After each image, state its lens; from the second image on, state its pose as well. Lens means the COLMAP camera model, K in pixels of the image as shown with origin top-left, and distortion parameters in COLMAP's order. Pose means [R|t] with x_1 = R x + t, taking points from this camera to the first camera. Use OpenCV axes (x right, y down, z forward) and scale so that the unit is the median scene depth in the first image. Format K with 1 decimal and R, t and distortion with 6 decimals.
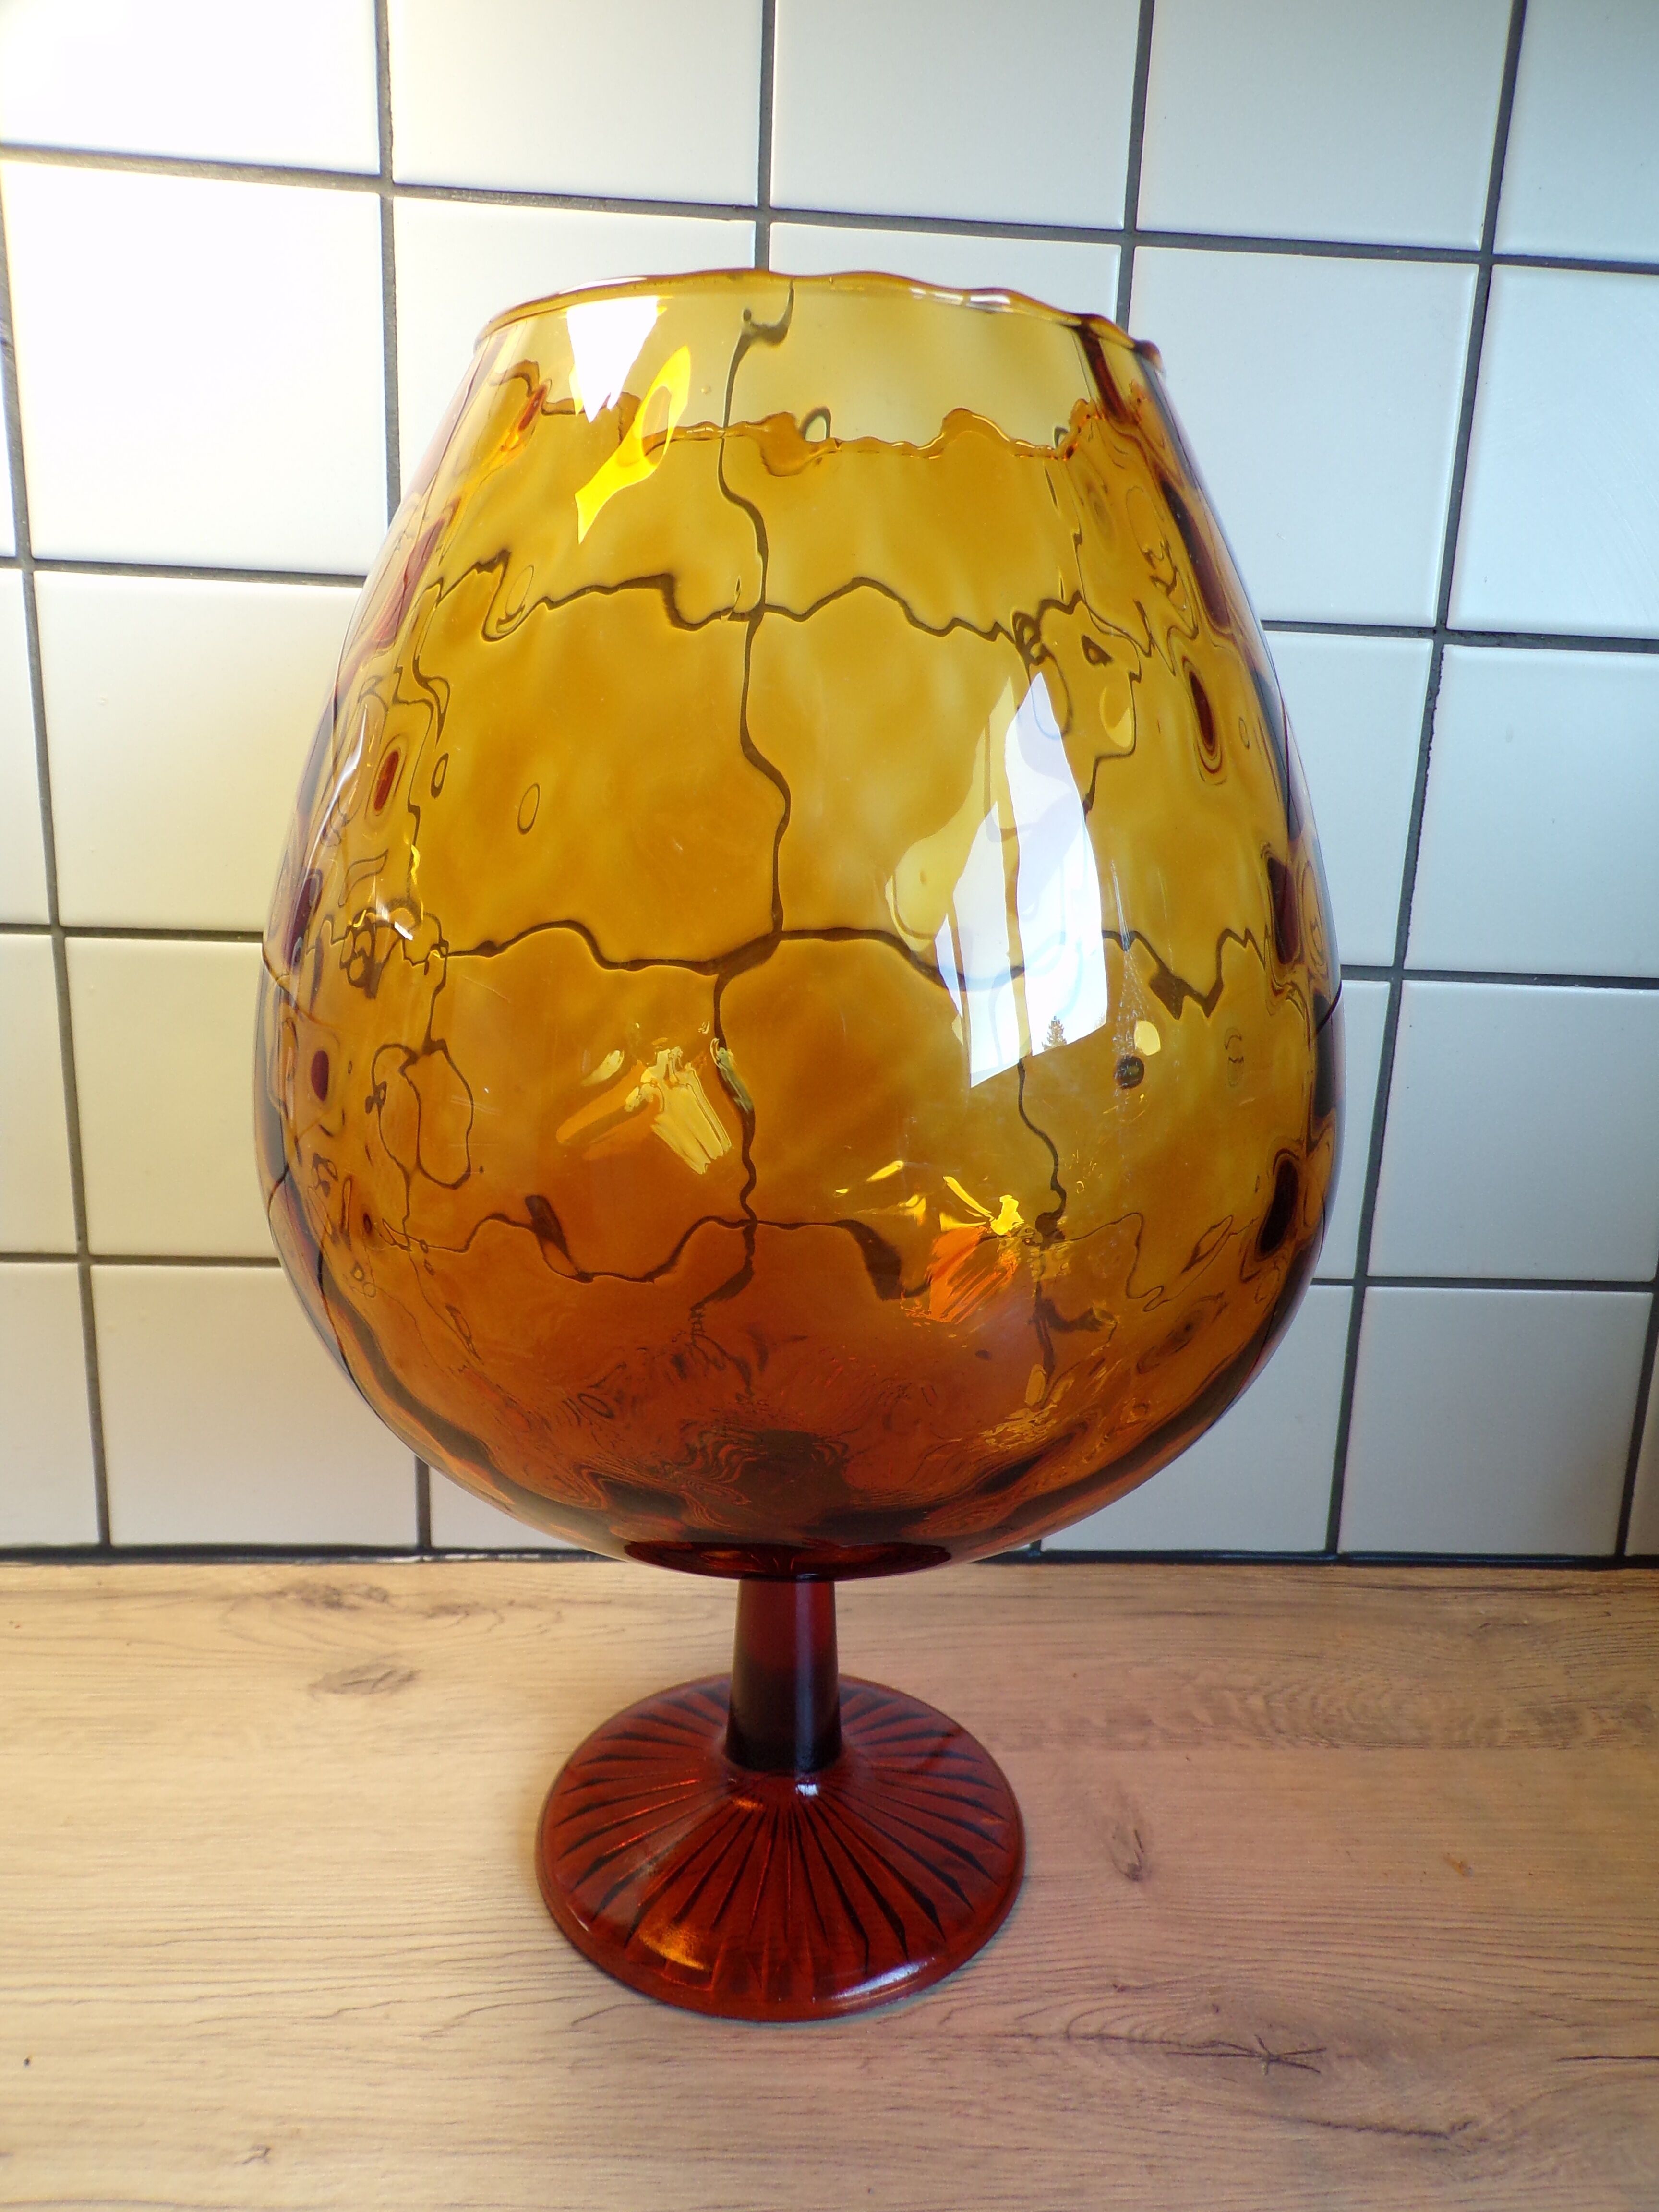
lens RADIAL K [[1495.4, 0, 829.5], [0, 1495.4, 1106.0], [0, 0, 1]] dist [-0.007194, 0.001172]
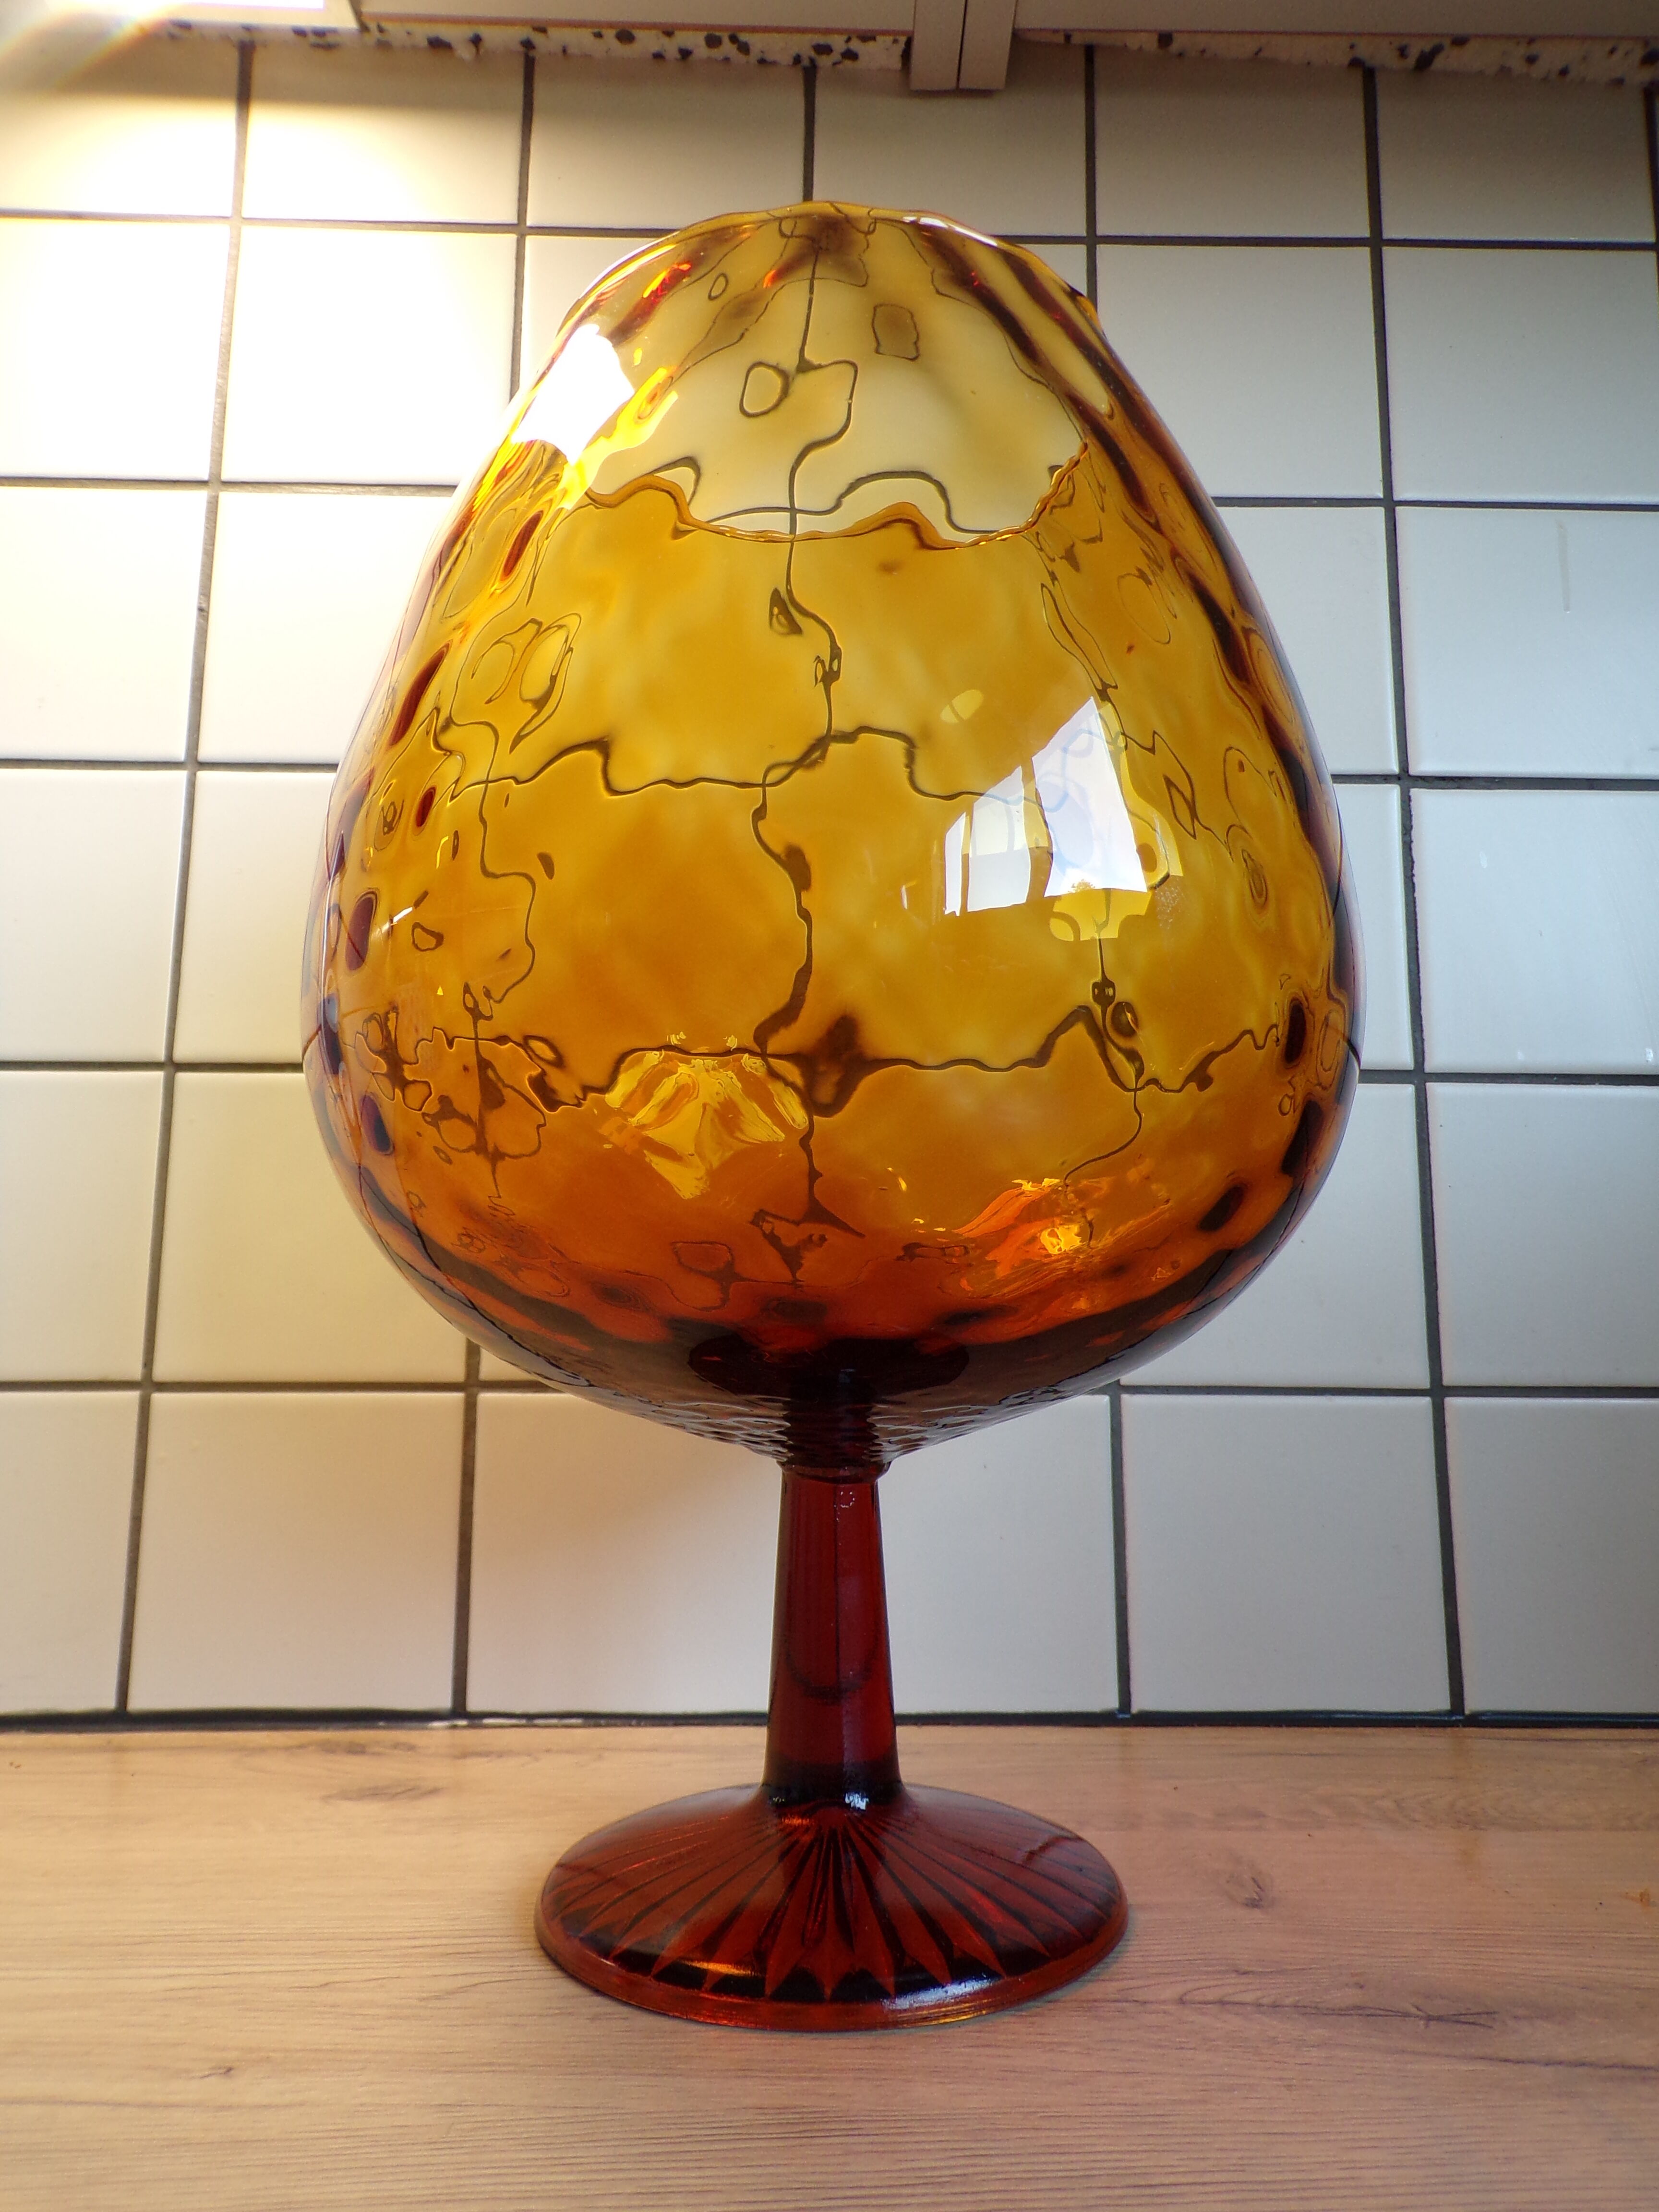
lens RADIAL K [[1495.4, 0, 829.5], [0, 1495.4, 1106.0], [0, 0, 1]] dist [-0.007194, 0.001172]
pose [[0.998420, -0.037850, -0.041535, 0.015800], [0.019560, 0.926995, -0.374564, 0.451478], [0.052680, 0.373160, 0.926270, 0.026342]]
